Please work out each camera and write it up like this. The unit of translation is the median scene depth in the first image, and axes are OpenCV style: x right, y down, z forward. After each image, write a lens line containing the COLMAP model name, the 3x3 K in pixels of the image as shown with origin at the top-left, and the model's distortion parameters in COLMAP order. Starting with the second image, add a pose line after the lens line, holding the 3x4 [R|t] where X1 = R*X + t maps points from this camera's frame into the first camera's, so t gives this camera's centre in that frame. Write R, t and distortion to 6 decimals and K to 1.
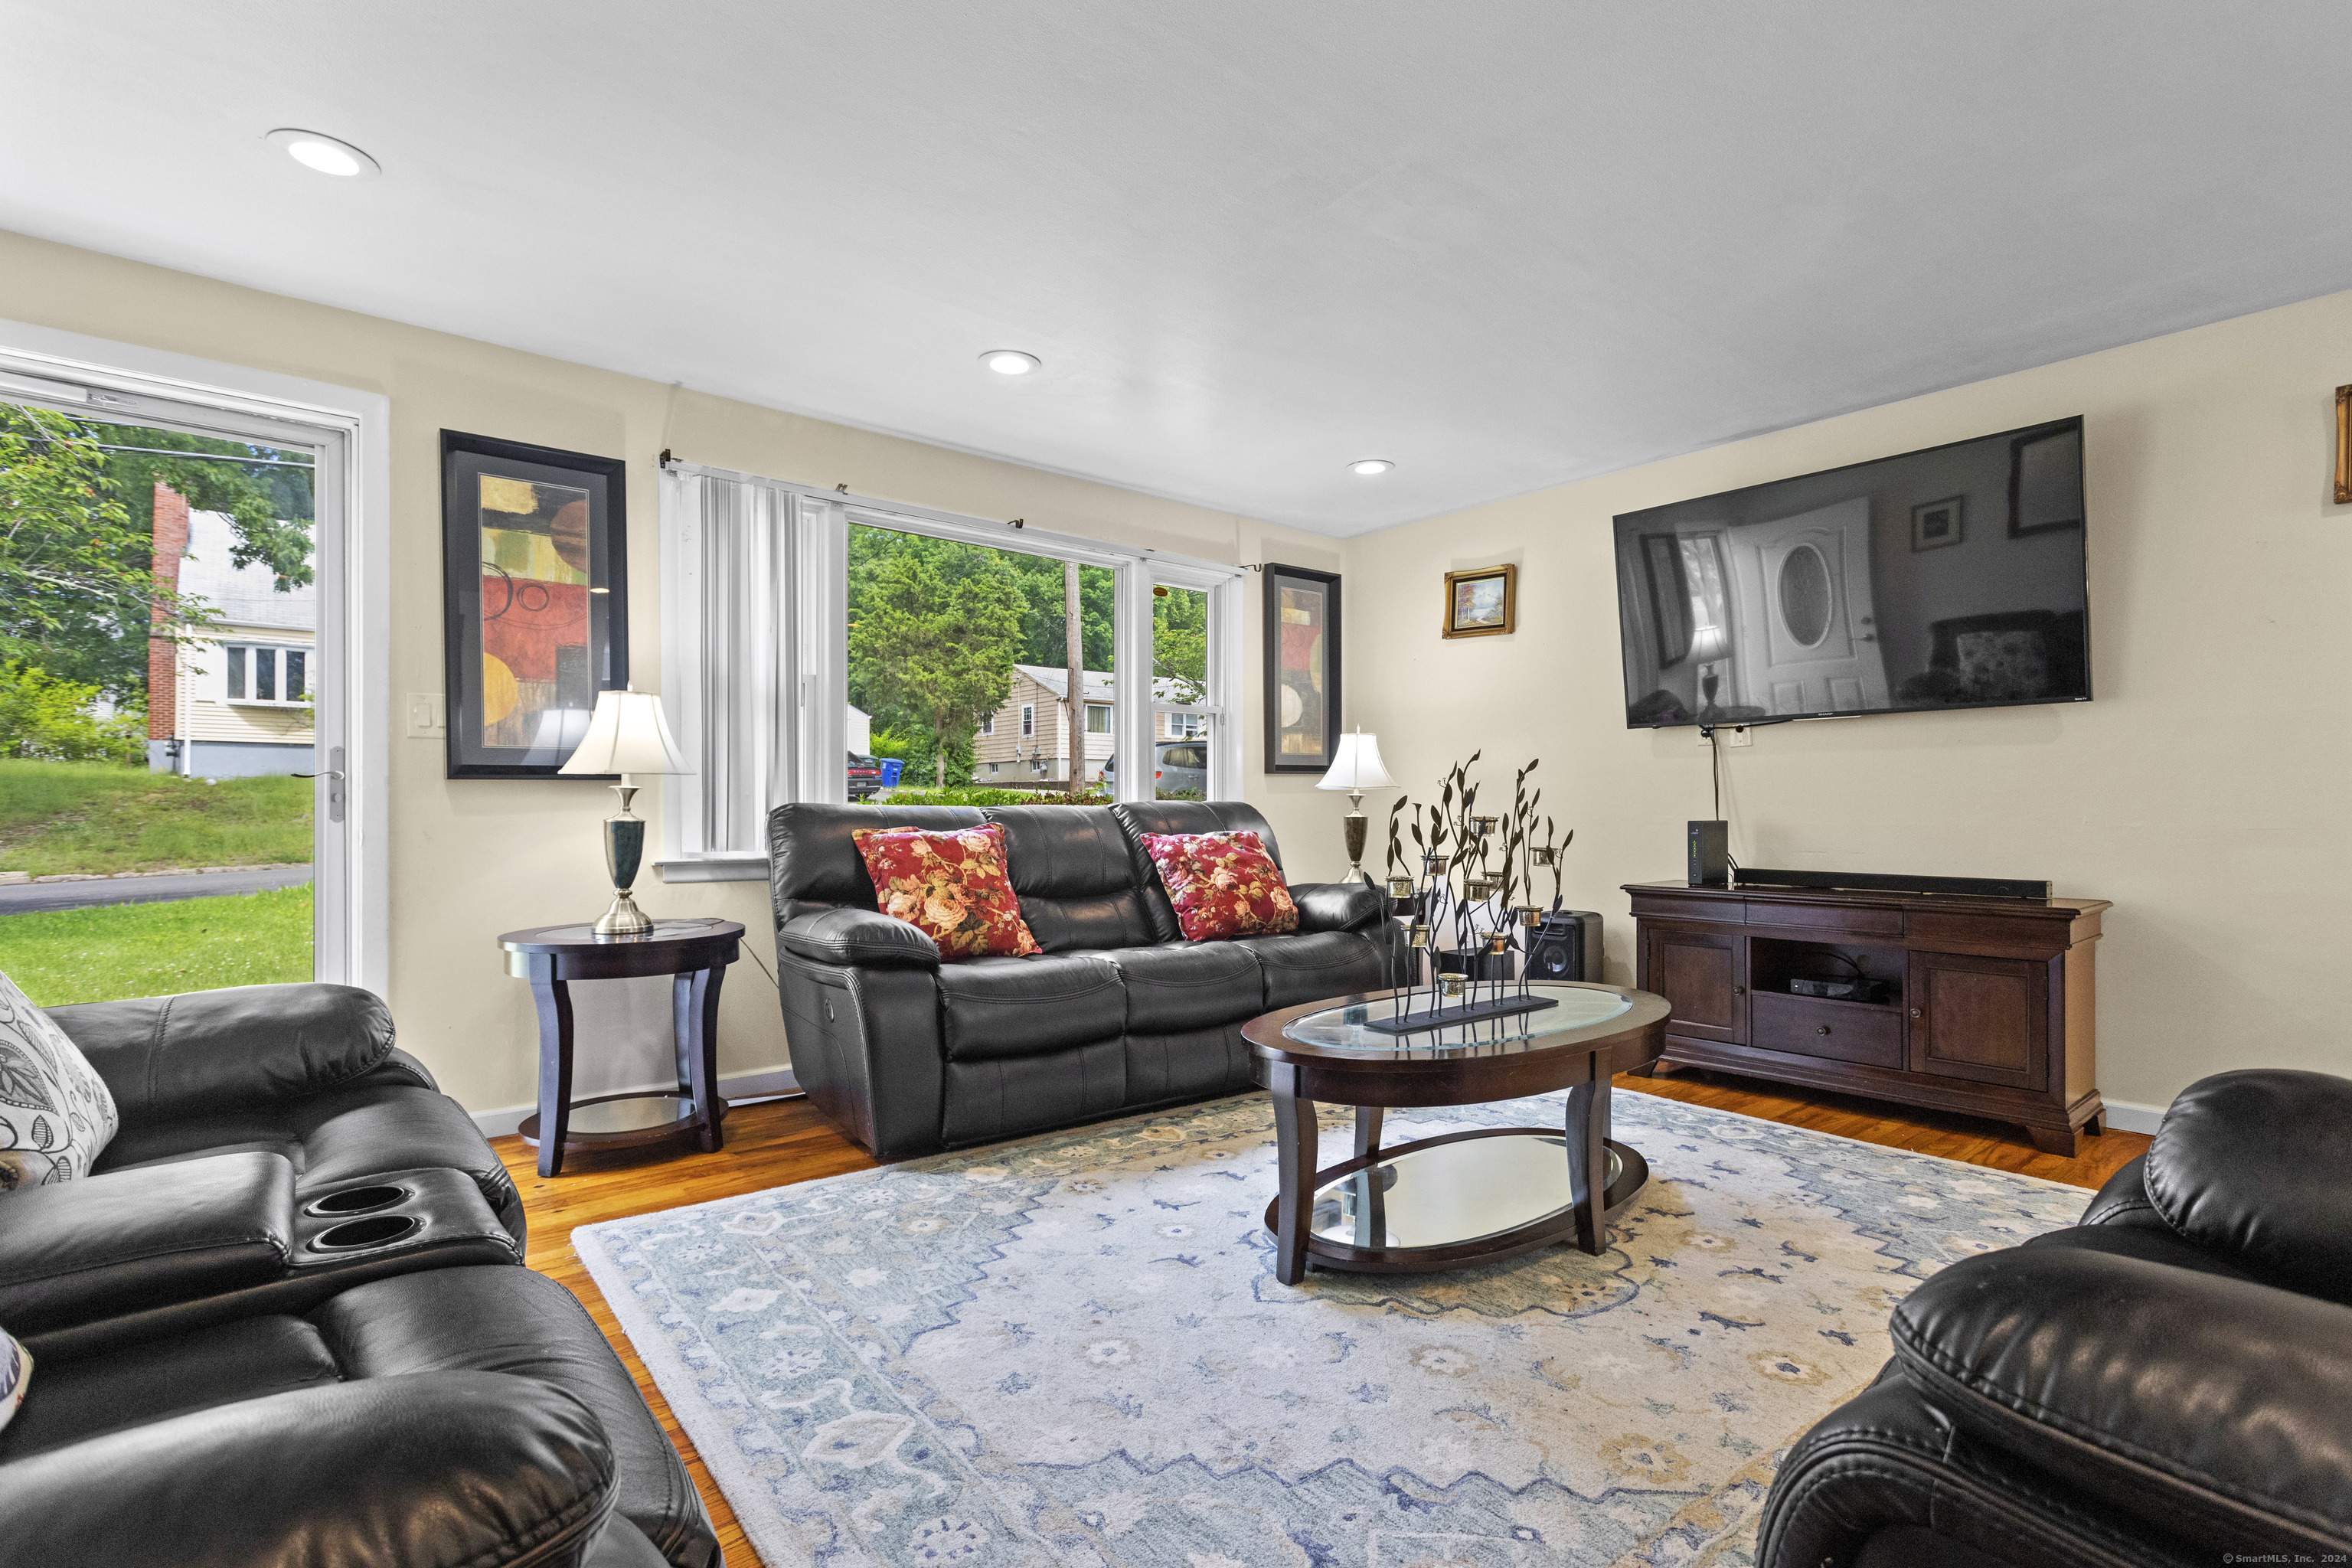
lens RADIAL K [[1128.7, 0, 1187.5], [0, 1128.7, 819.4], [0, 0, 1]] dist [0.007341, 0.001479]
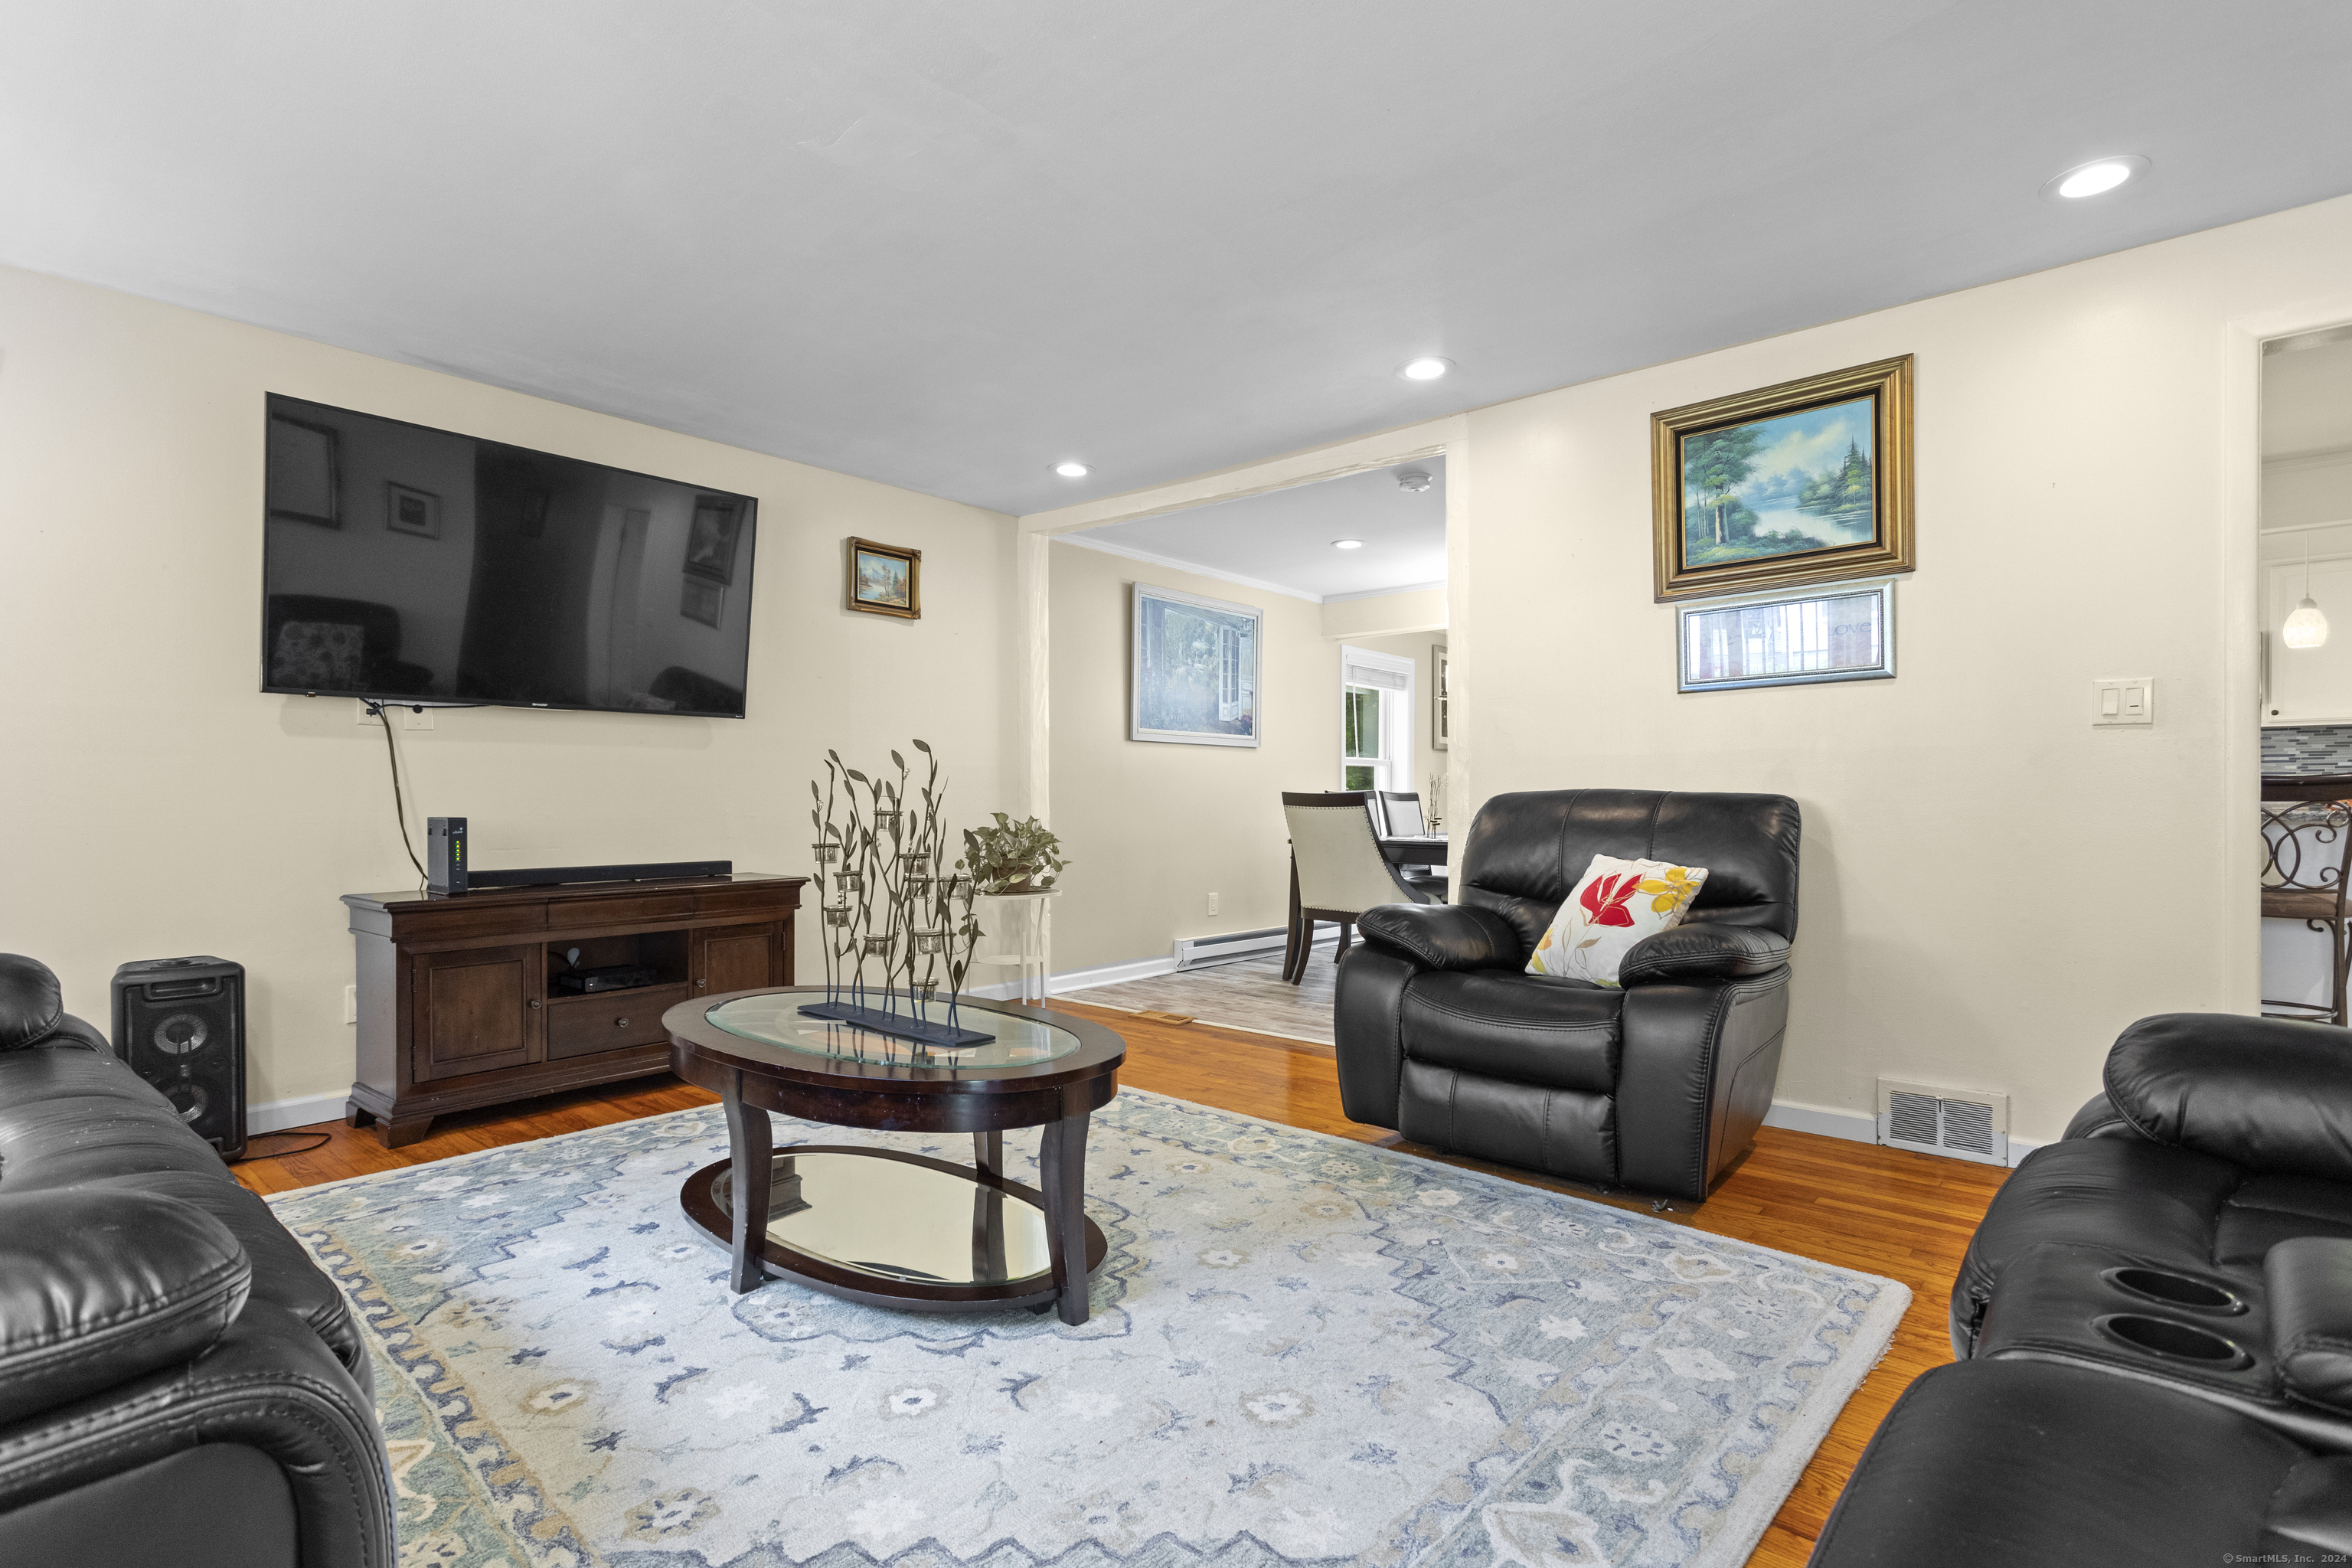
lens RADIAL K [[1128.7, 0, 1190.0], [0, 1128.7, 799.0], [0, 0, 1]] dist [0.007341, 0.001479]
pose [[-0.162956, 0.001974, 0.986631, -0.568664], [0.014317, 0.999897, 0.000364, -0.005698], [-0.986529, 0.014184, -0.162967, 0.729695]]
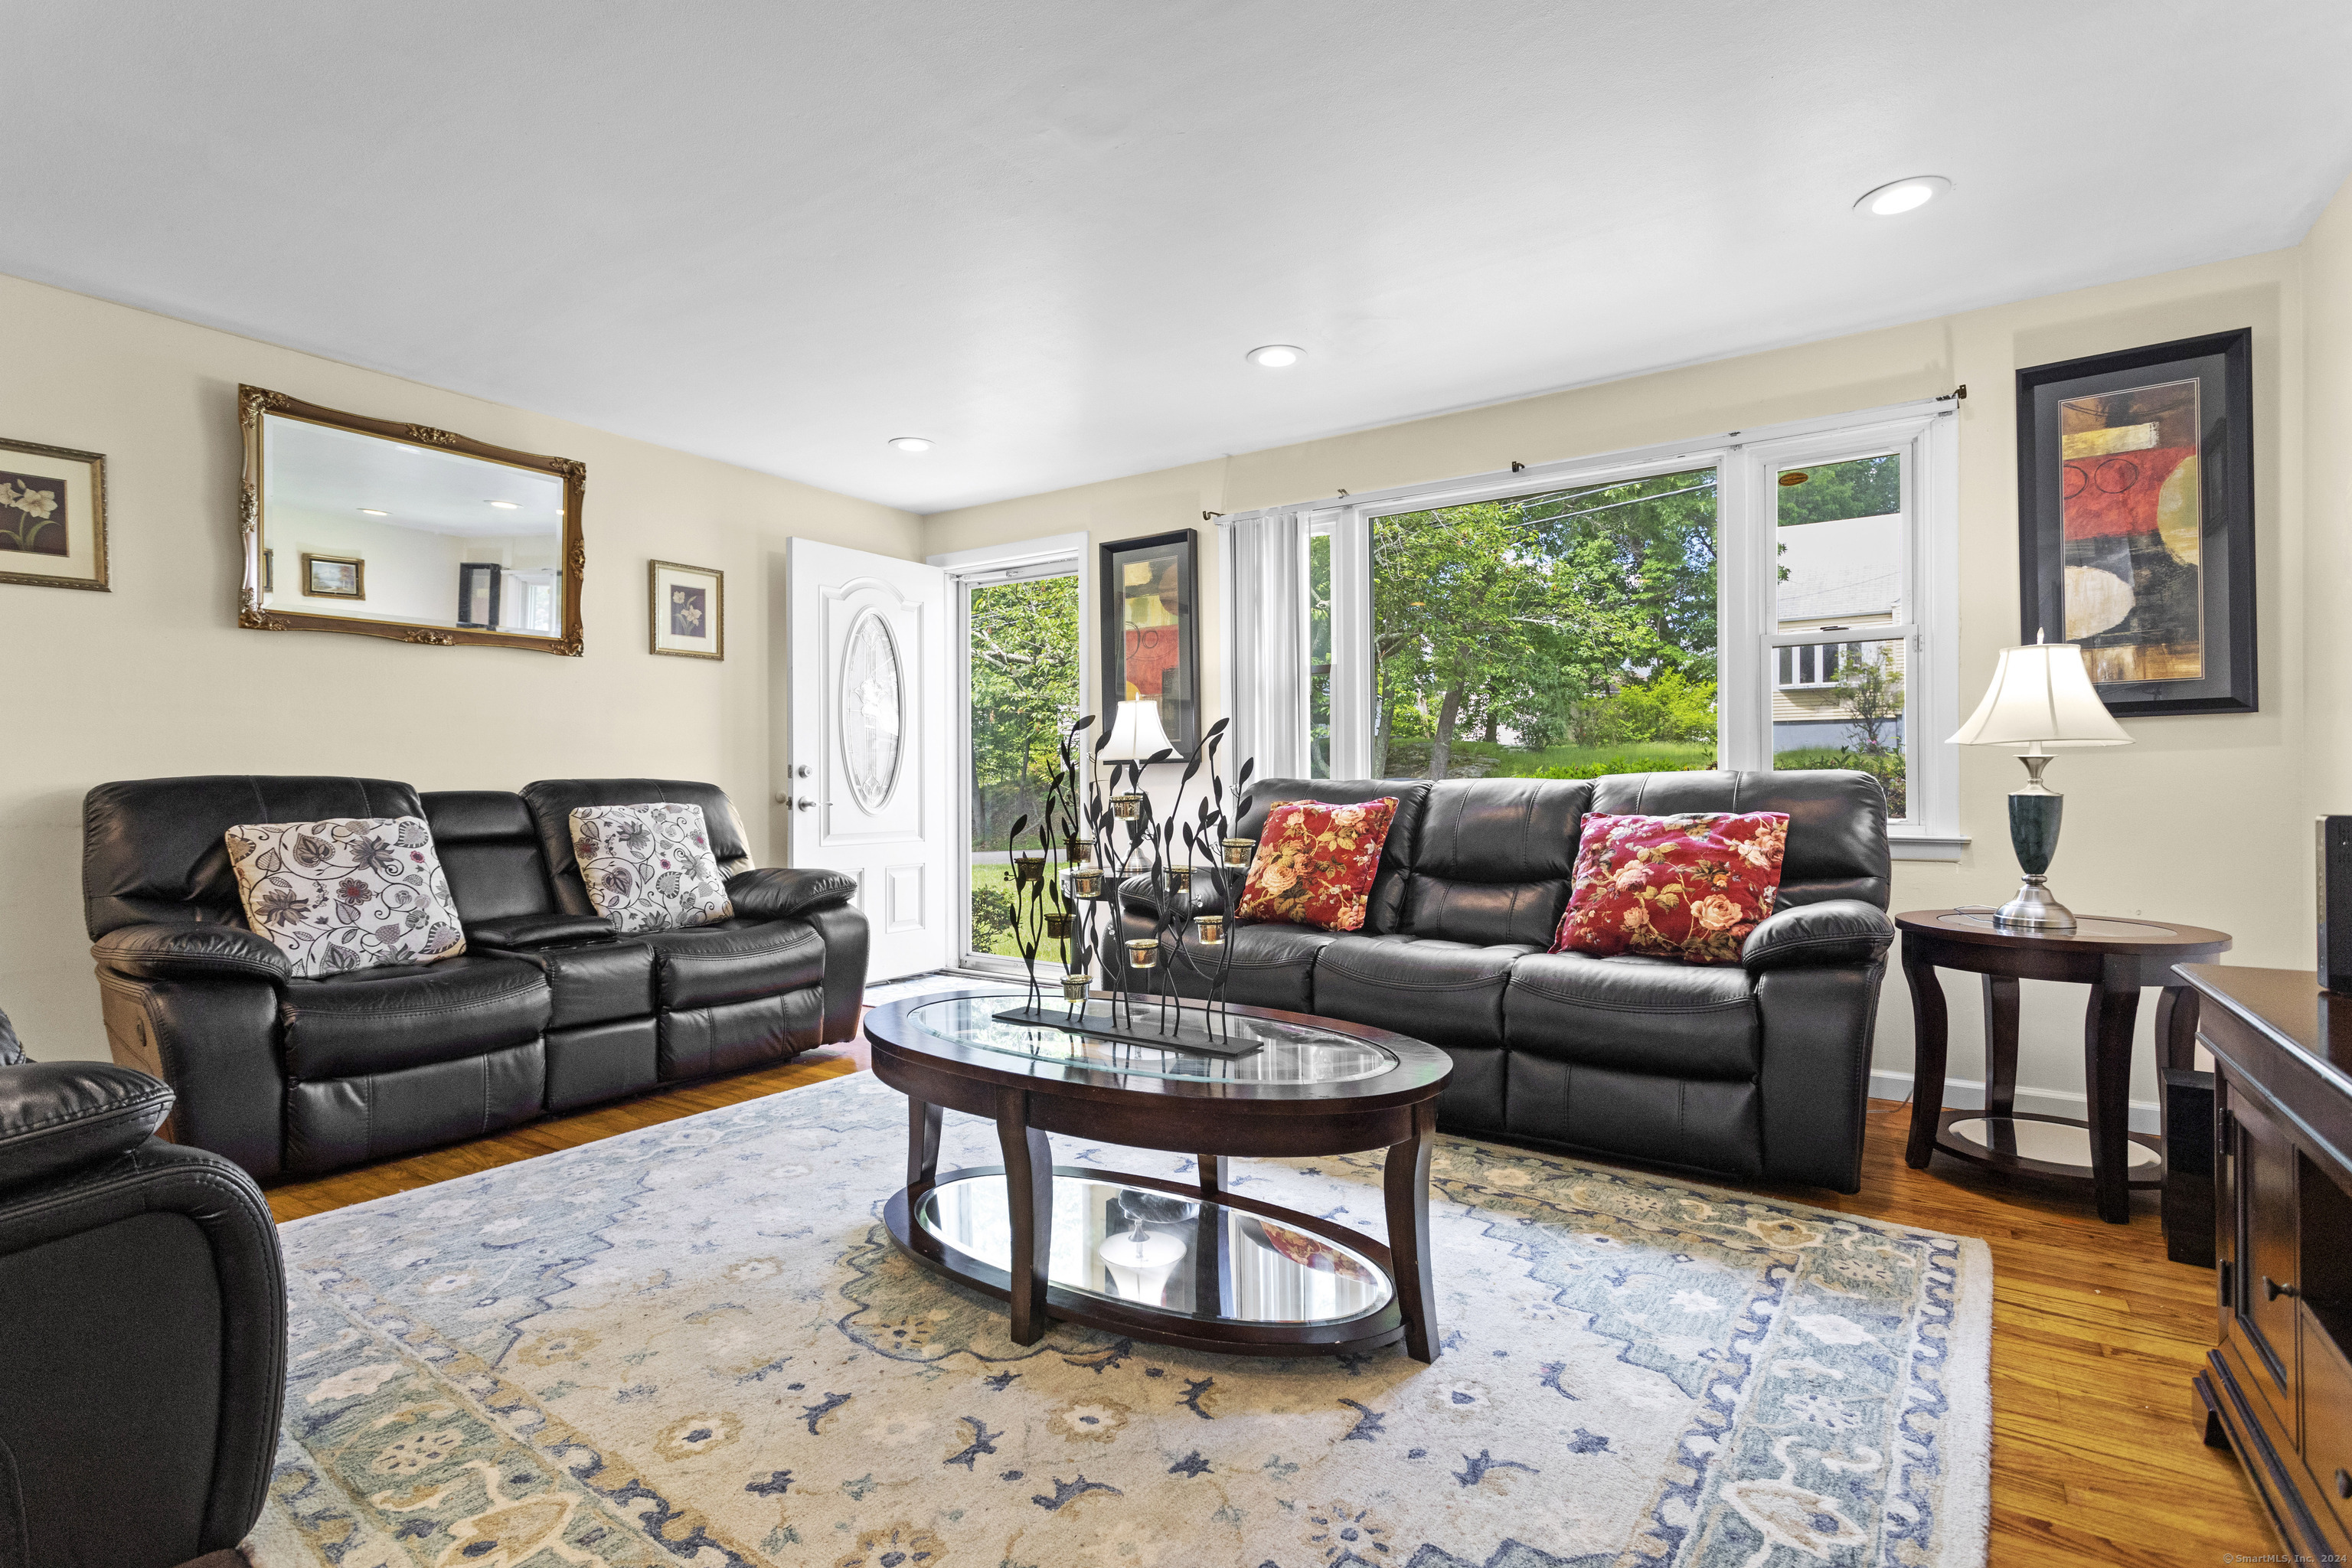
lens RADIAL K [[1128.7, 0, 1182.9], [0, 1128.7, 793.2], [0, 0, 1]] dist [0.007341, 0.001479]
pose [[0.270120, 0.006368, -0.962806, 0.855332], [-0.005715, 0.999971, 0.005011, -0.005298], [0.962810, 0.004149, 0.270149, 0.659244]]
